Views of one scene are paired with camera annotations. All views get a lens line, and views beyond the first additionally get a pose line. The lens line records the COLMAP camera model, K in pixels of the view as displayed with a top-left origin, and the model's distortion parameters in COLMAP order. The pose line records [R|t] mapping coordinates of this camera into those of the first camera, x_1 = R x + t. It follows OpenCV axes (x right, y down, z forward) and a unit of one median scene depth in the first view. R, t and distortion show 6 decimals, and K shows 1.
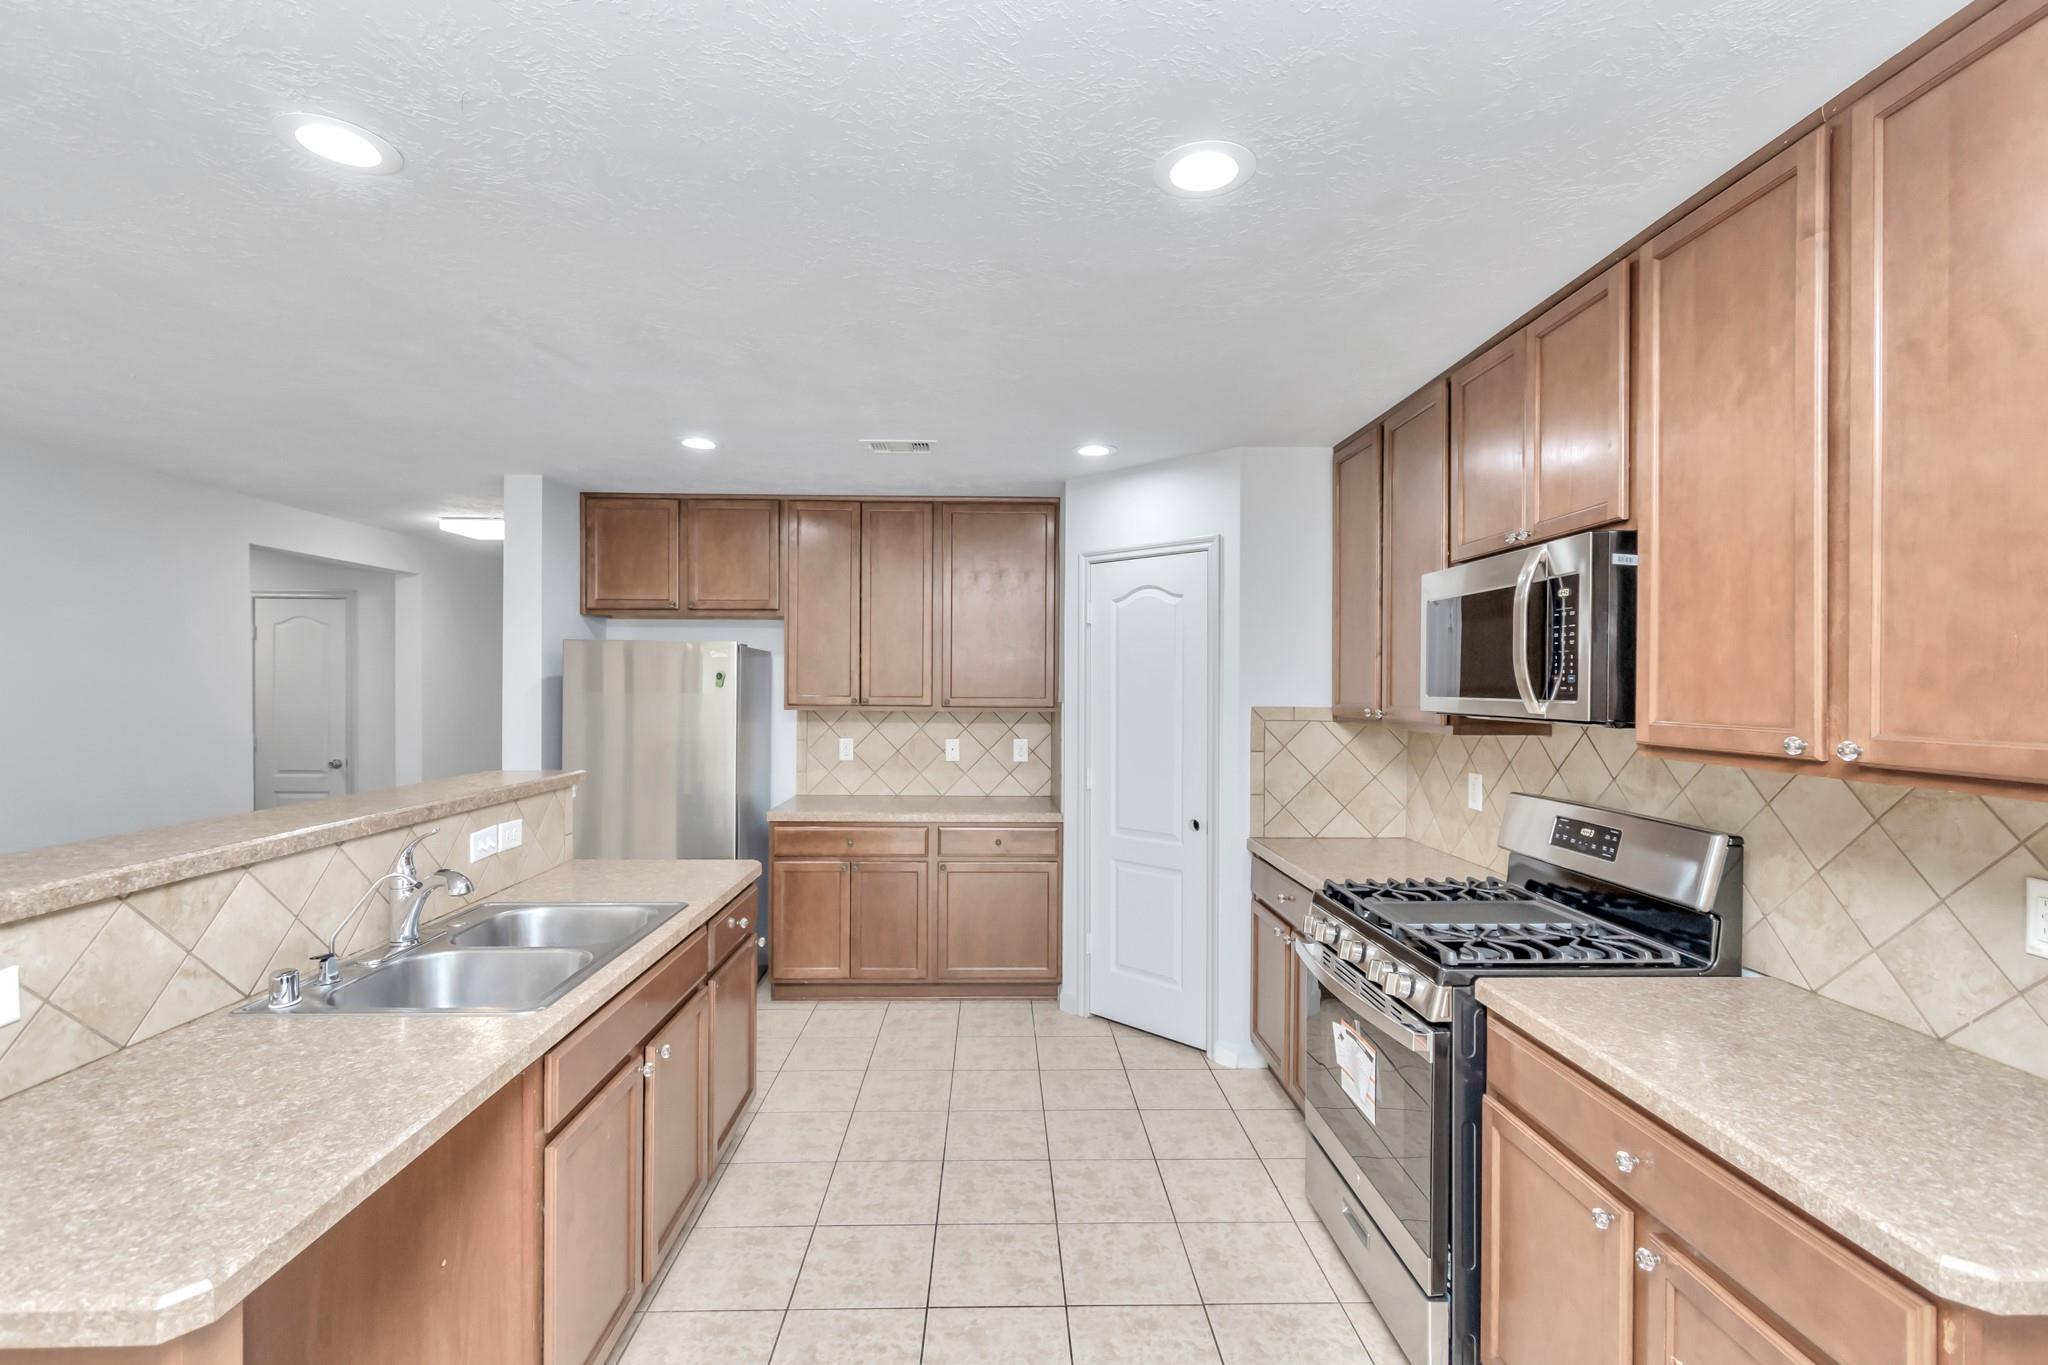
lens RADIAL K [[900.0, 0, 1026.5], [0, 900.0, 686.1], [0, 0, 1]] dist [-0.000380, -0.000085]
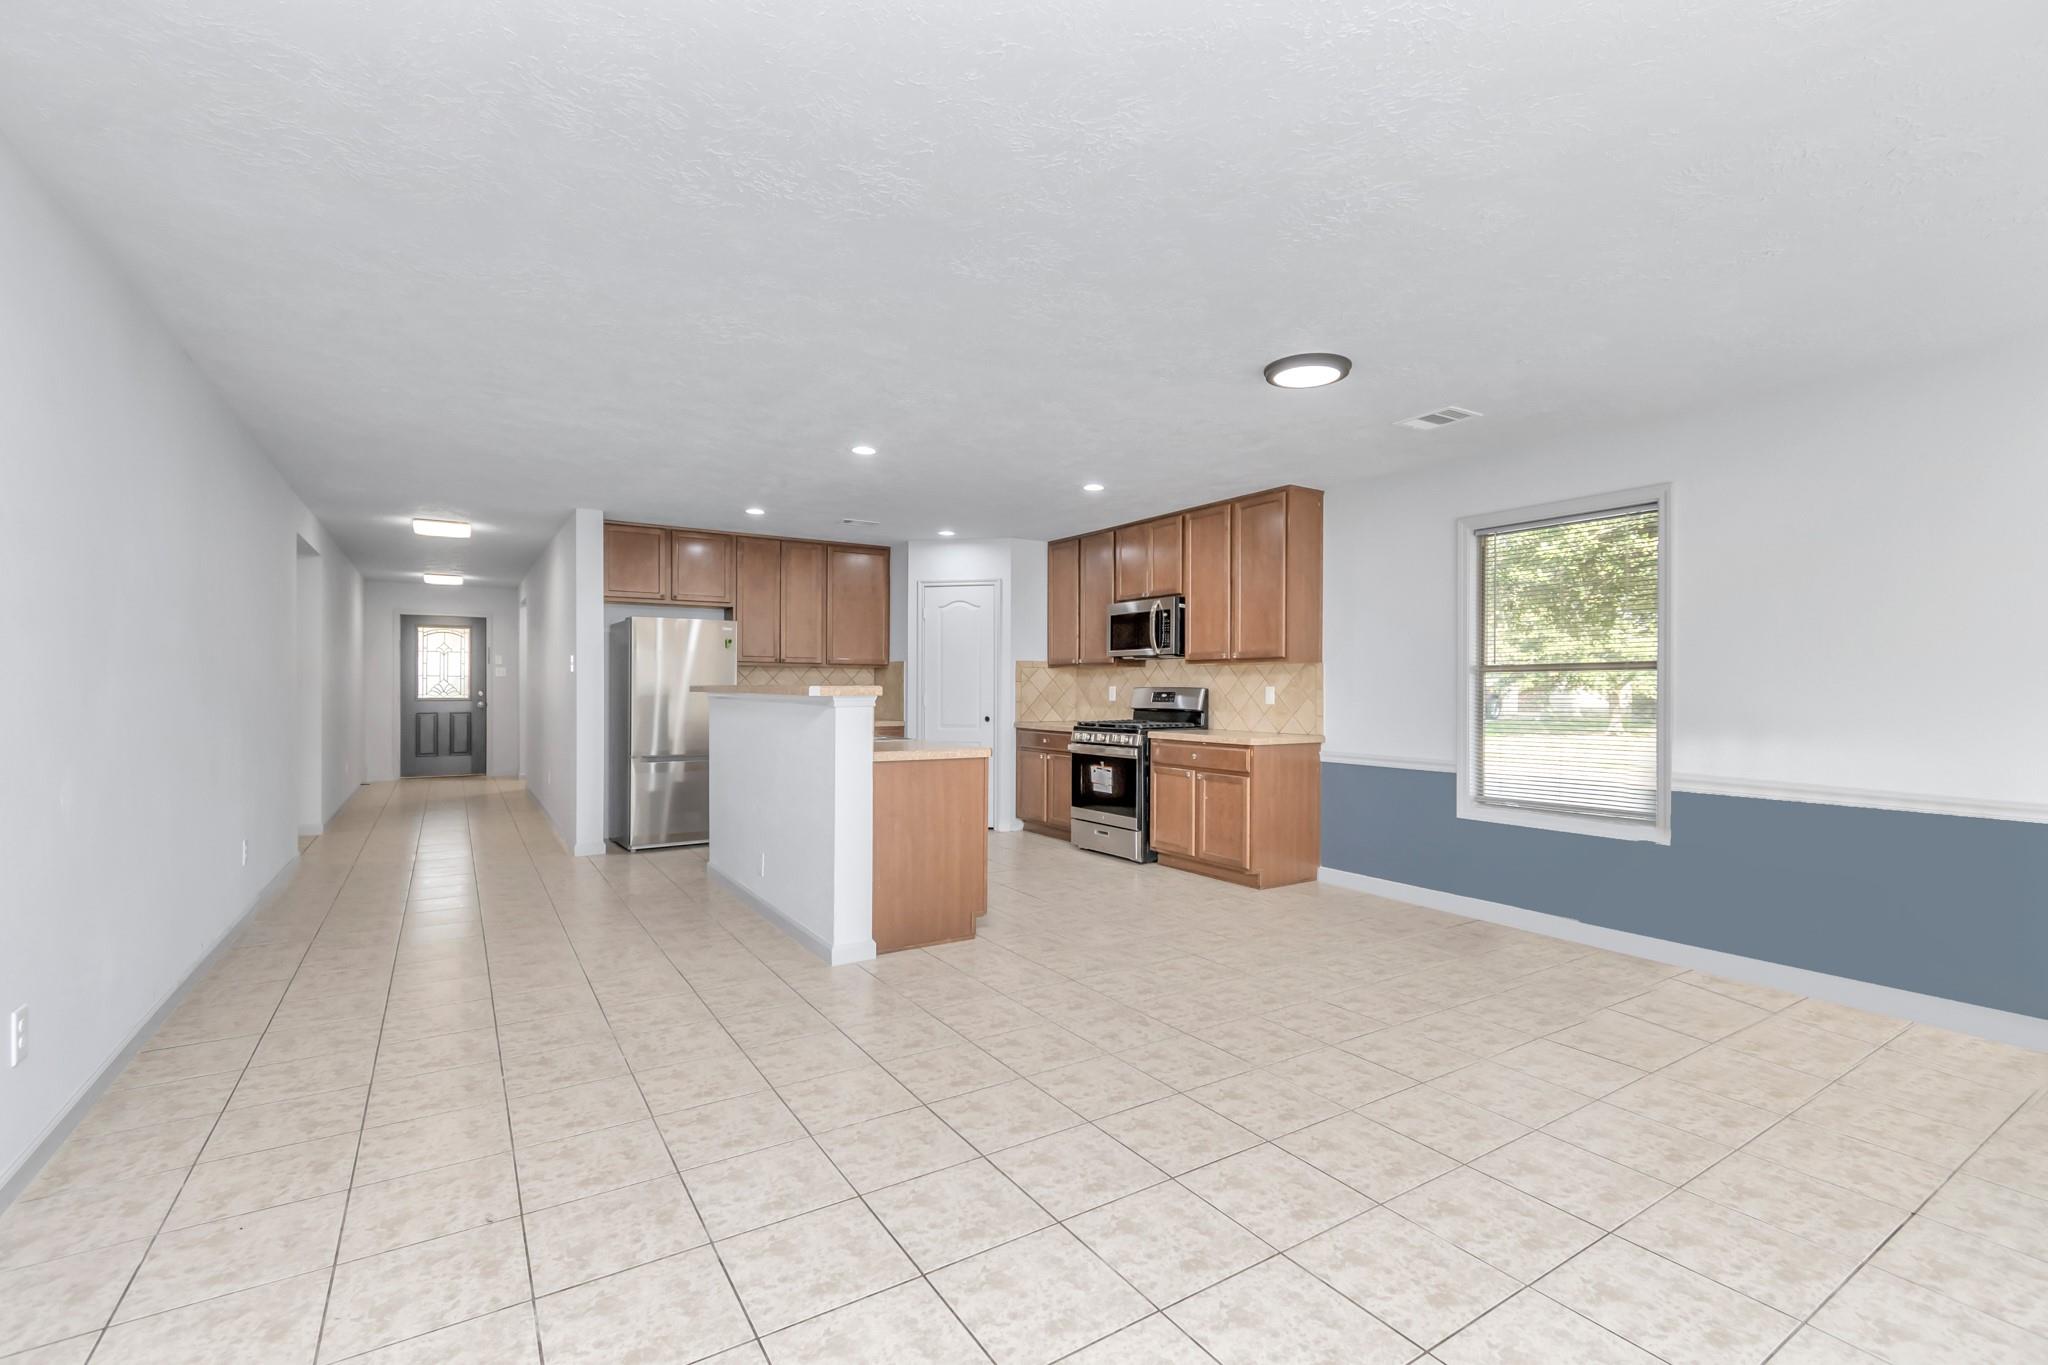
lens RADIAL K [[888.5, 0, 1021.4], [0, 888.5, 690.1], [0, 0, 1]] dist [0.004564, 0.000106]
pose [[0.855953, -0.005804, 0.517022, -0.802601], [0.003066, 0.999976, 0.006150, 0.078356], [-0.517045, -0.003679, 0.855950, -0.784228]]
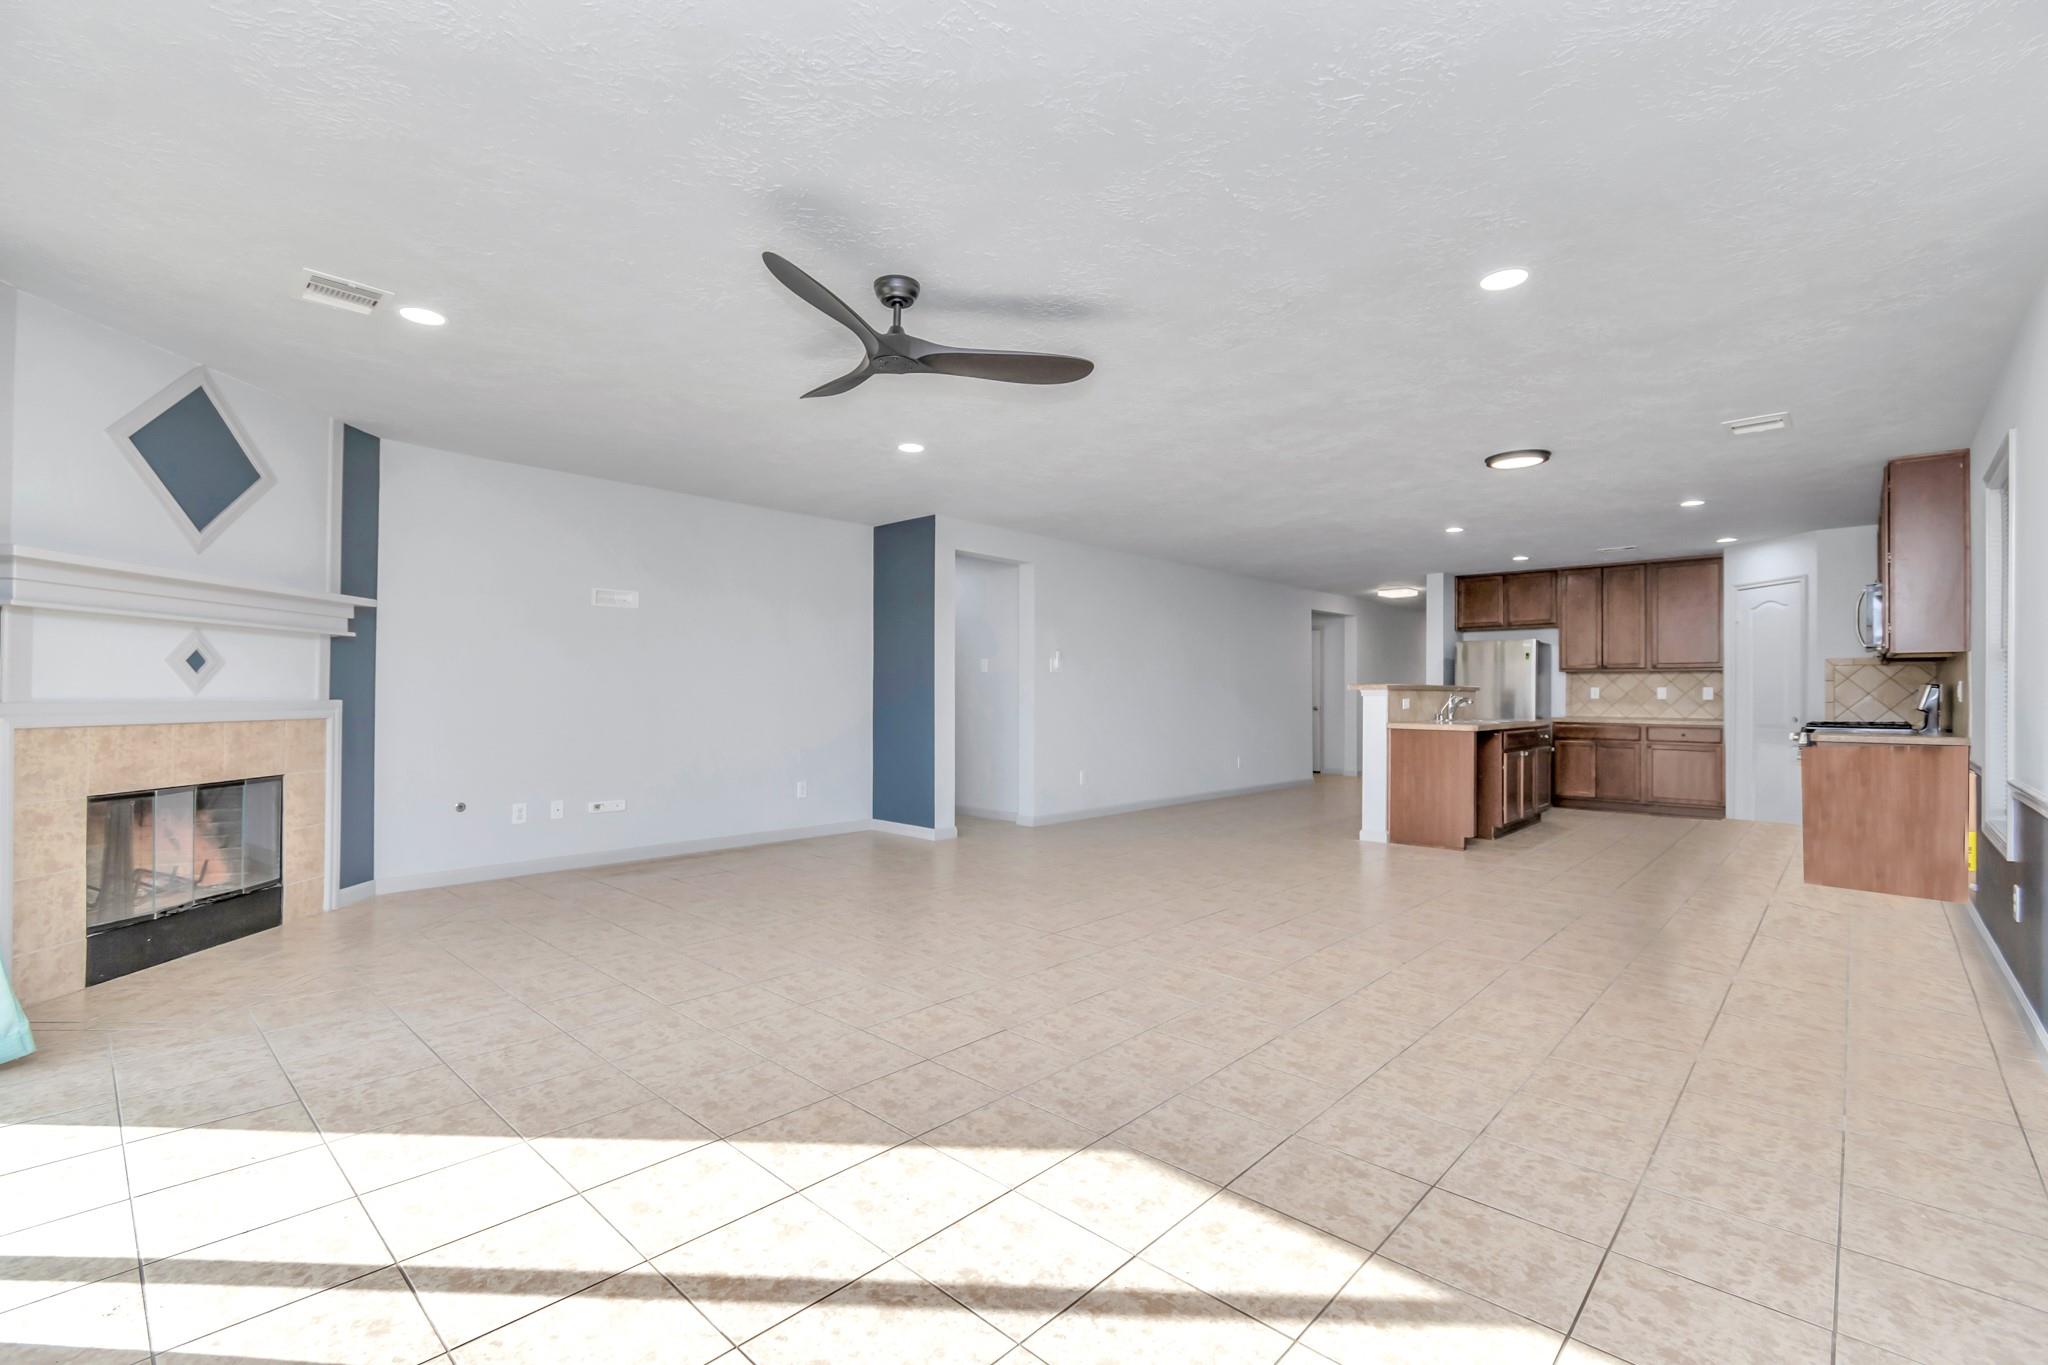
lens RADIAL K [[904.5, 0, 1015.0], [0, 904.5, 686.7], [0, 0, 1]] dist [-0.000388, -0.000137]
pose [[0.706317, -0.009720, -0.707829, 0.387221], [0.000411, 0.999911, -0.013321, 0.107842], [0.707896, 0.009118, 0.706258, -1.645771]]
